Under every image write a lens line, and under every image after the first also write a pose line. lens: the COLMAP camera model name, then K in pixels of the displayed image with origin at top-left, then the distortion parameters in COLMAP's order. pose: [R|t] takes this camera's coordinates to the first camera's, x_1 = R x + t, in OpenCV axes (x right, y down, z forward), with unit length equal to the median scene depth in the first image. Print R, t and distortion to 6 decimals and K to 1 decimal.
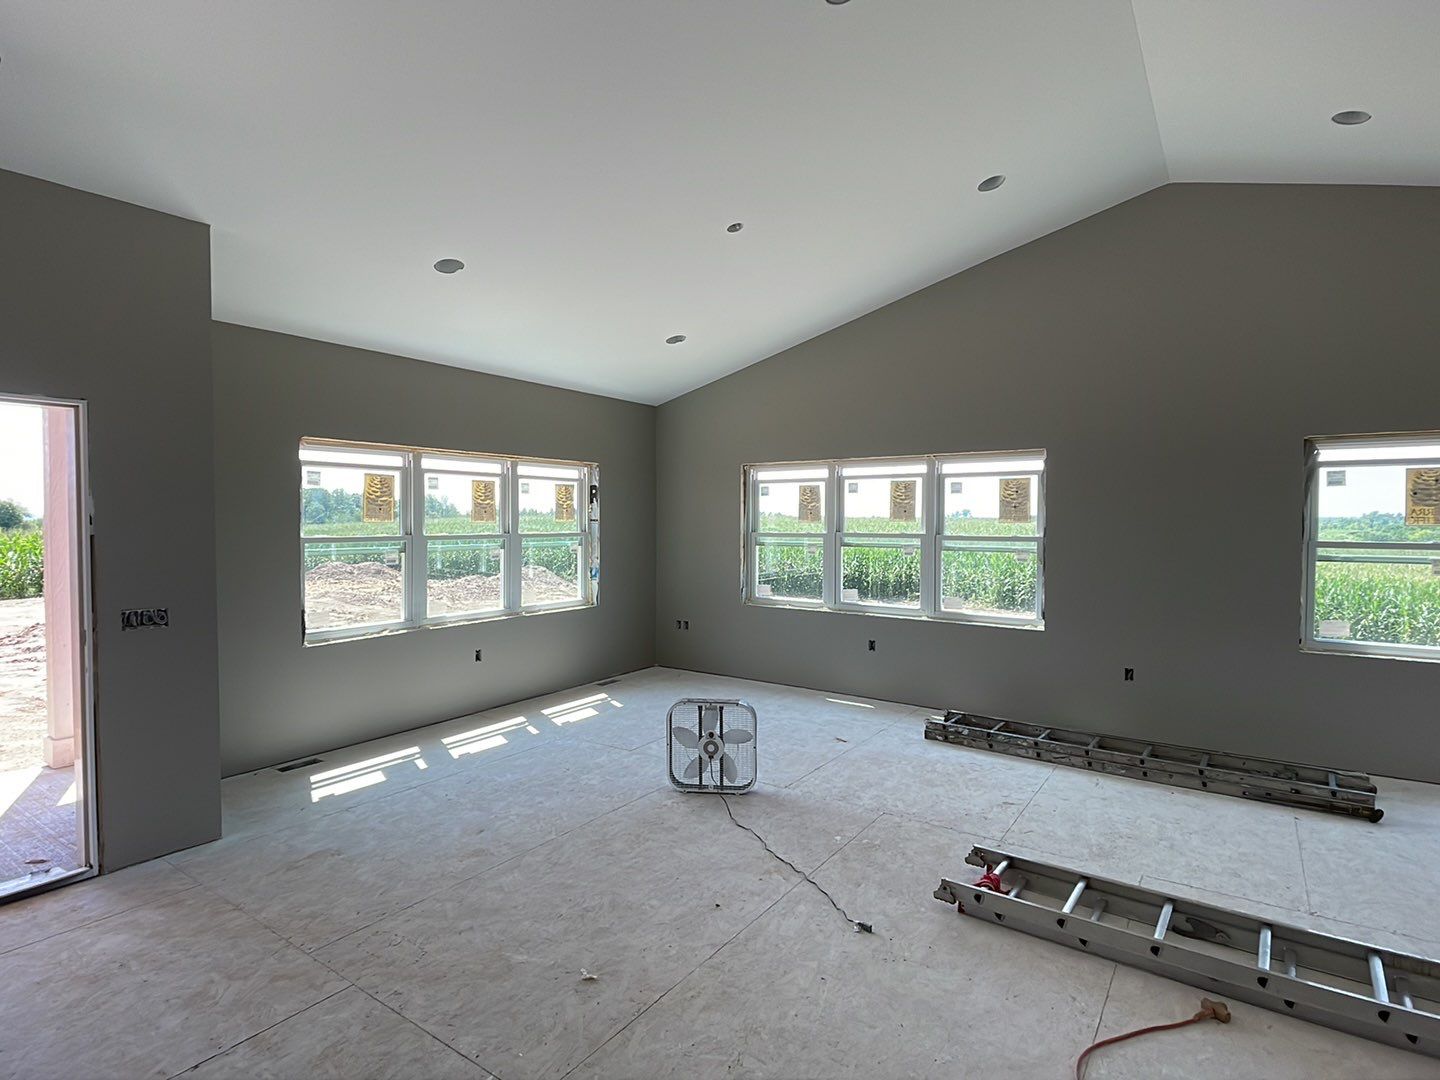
lens RADIAL K [[736.9, 0, 722.6], [0, 736.9, 543.0], [0, 0, 1]] dist [0.064971, -0.062537]
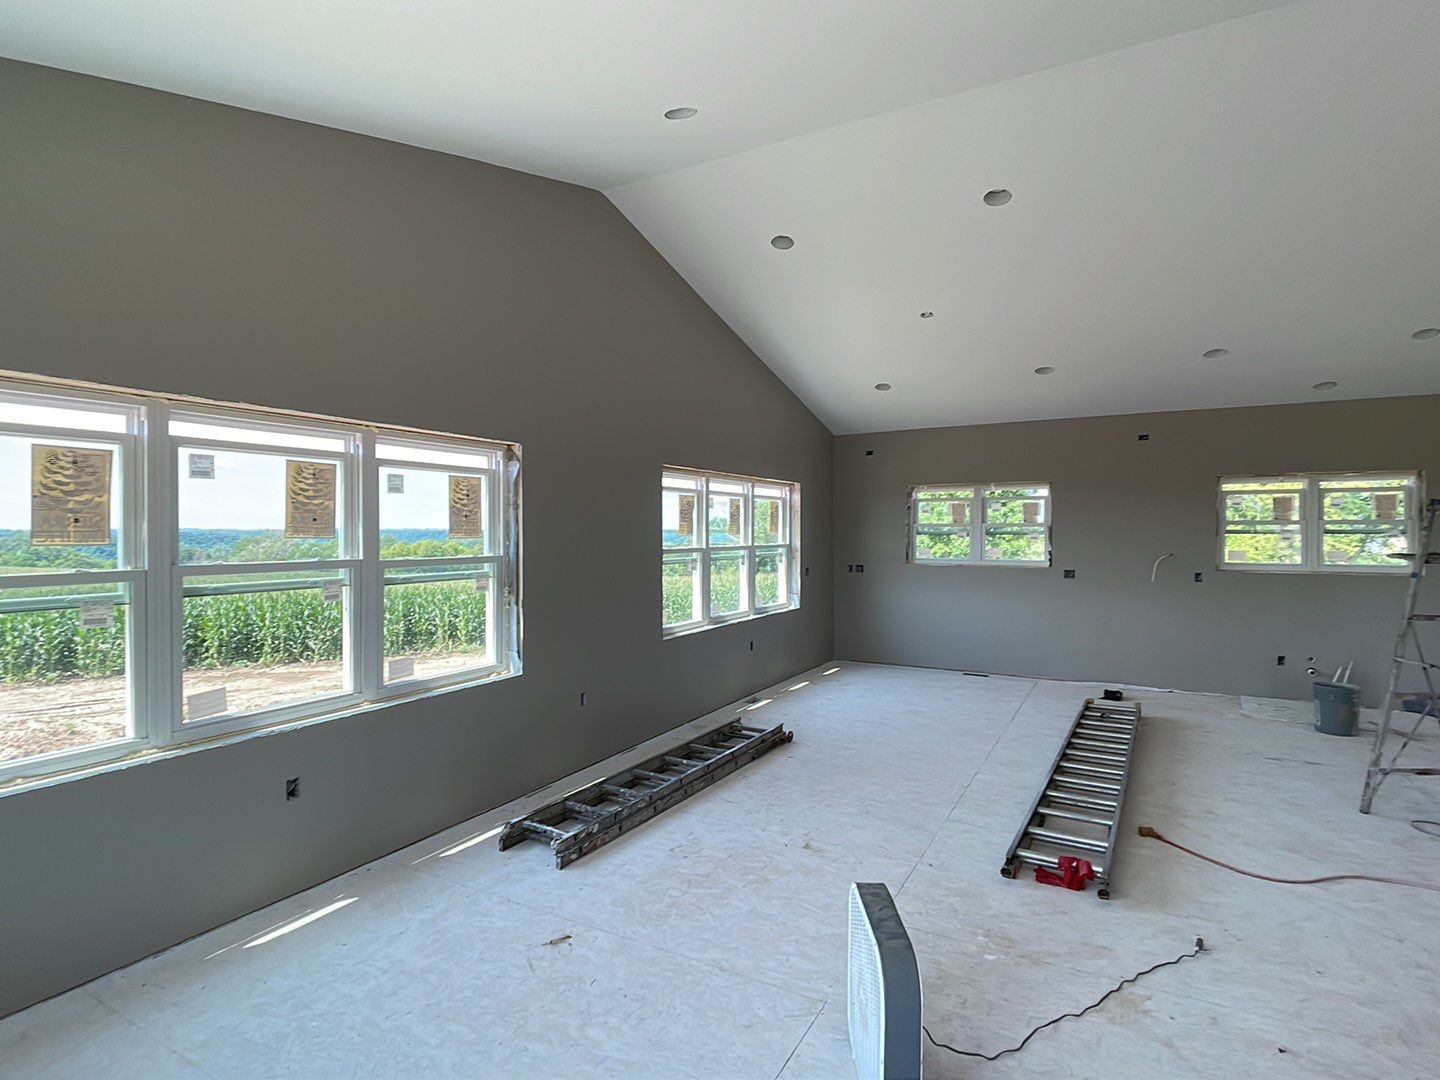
lens RADIAL K [[744.1, 0, 720.0], [0, 744.1, 540.0], [0, 0, 1]] dist [0.033063, -0.034422]
pose [[-0.098853, -0.017611, 0.994946, -0.366897], [0.030396, 0.999323, 0.020709, -0.034281], [-0.994638, 0.032290, -0.098251, 0.854484]]
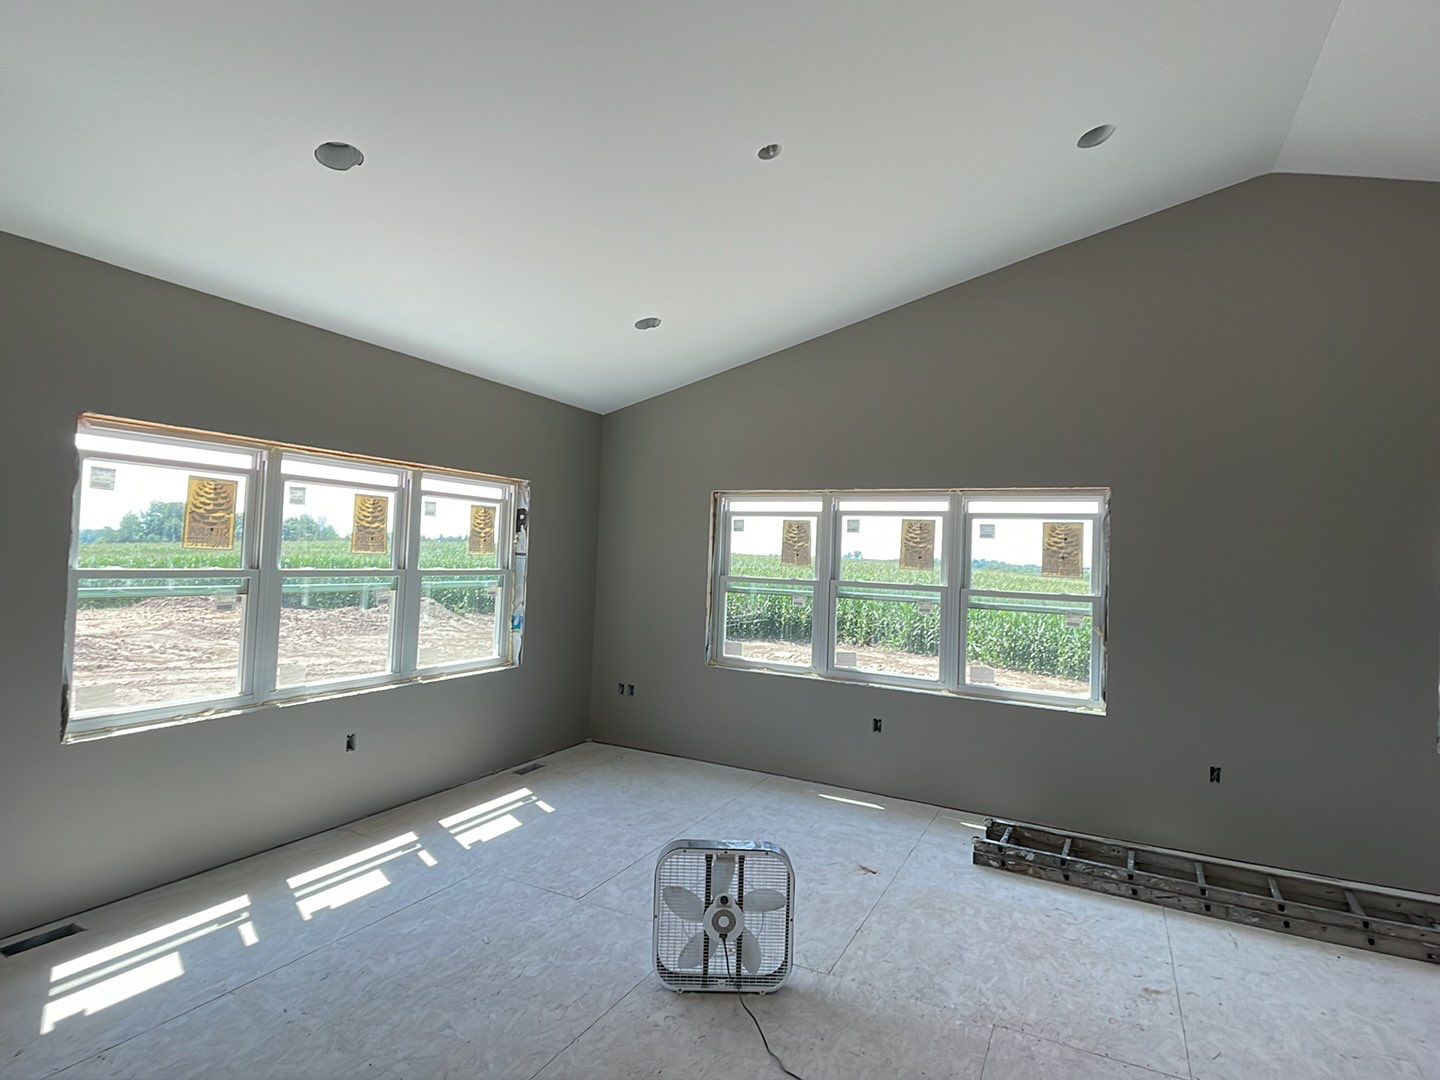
lens RADIAL K [[744.1, 0, 720.0], [0, 744.1, 540.0], [0, 0, 1]] dist [0.033063, -0.034422]
pose [[0.990758, 0.037750, 0.130283, -0.085622], [-0.031139, 0.998140, -0.052414, -0.014149], [-0.132019, 0.047873, 0.990090, 0.251003]]
